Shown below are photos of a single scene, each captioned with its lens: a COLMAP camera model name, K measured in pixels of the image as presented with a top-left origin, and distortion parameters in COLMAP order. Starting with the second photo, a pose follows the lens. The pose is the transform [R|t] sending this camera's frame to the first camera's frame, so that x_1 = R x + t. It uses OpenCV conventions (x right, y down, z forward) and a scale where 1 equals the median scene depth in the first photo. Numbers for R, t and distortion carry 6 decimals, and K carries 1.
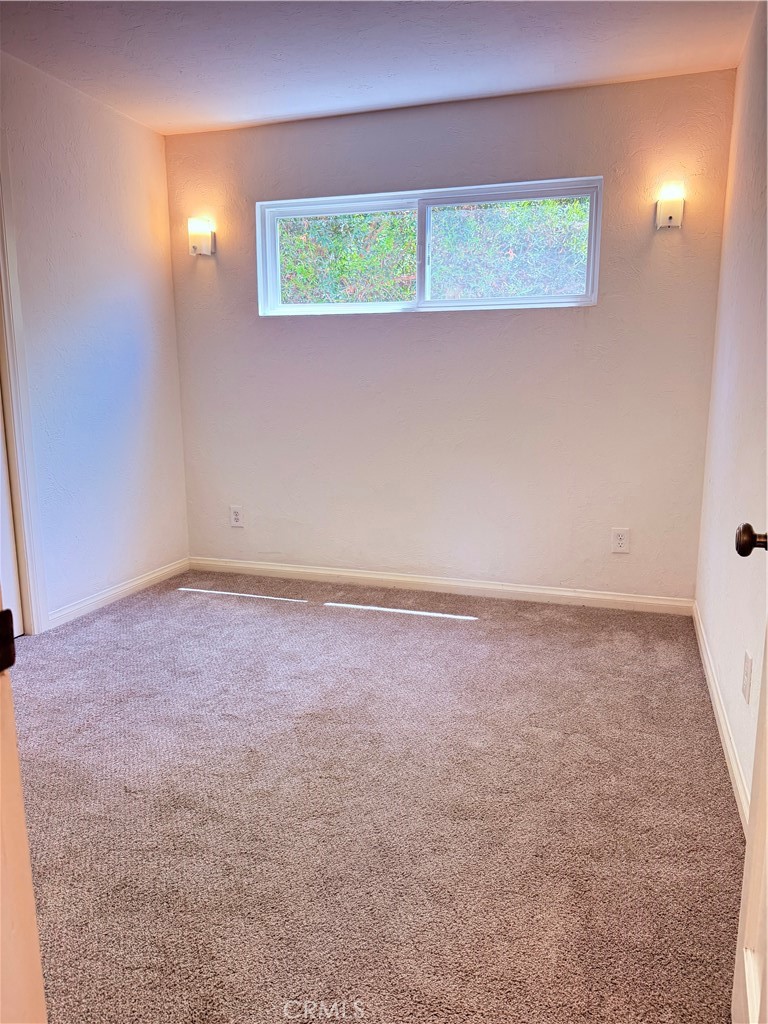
lens RADIAL K [[722.0, 0, 382.2], [0, 722.0, 511.3], [0, 0, 1]] dist [0.044407, -0.057974]
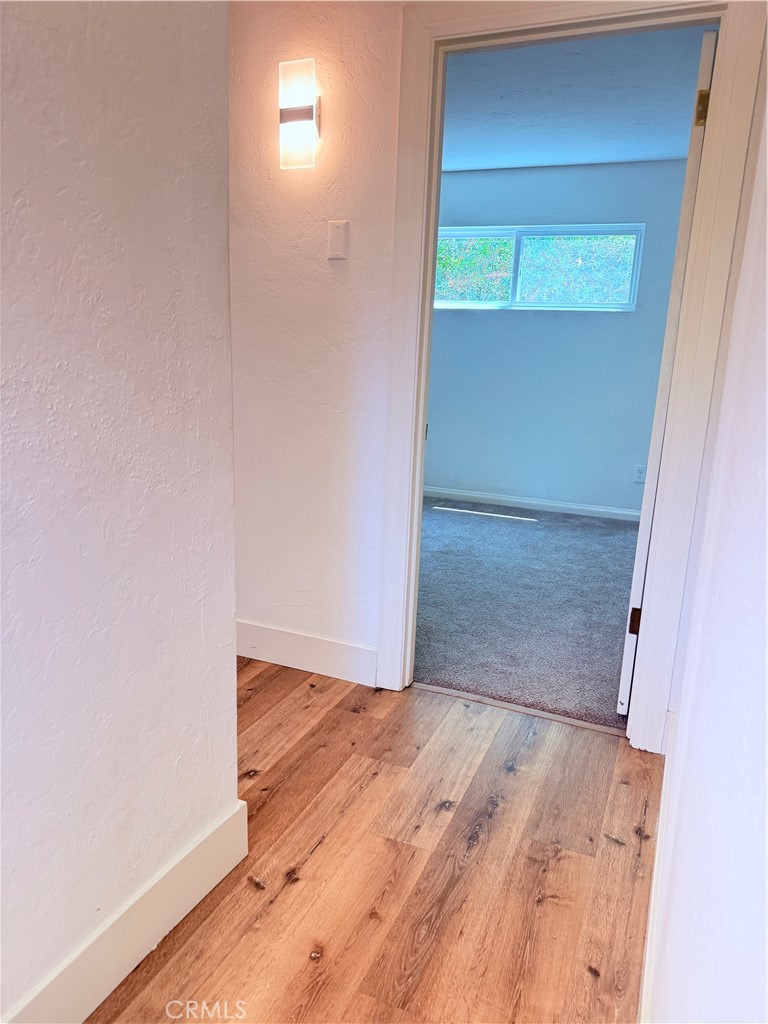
lens RADIAL K [[722.0, 0, 358.9], [0, 722.0, 536.3], [0, 0, 1]] dist [0.044407, -0.057974]
pose [[0.993875, 0.060832, -0.092257, -0.100666], [-0.054015, 0.995744, 0.074679, 0.093840], [0.096407, -0.069238, 0.992931, -0.561768]]
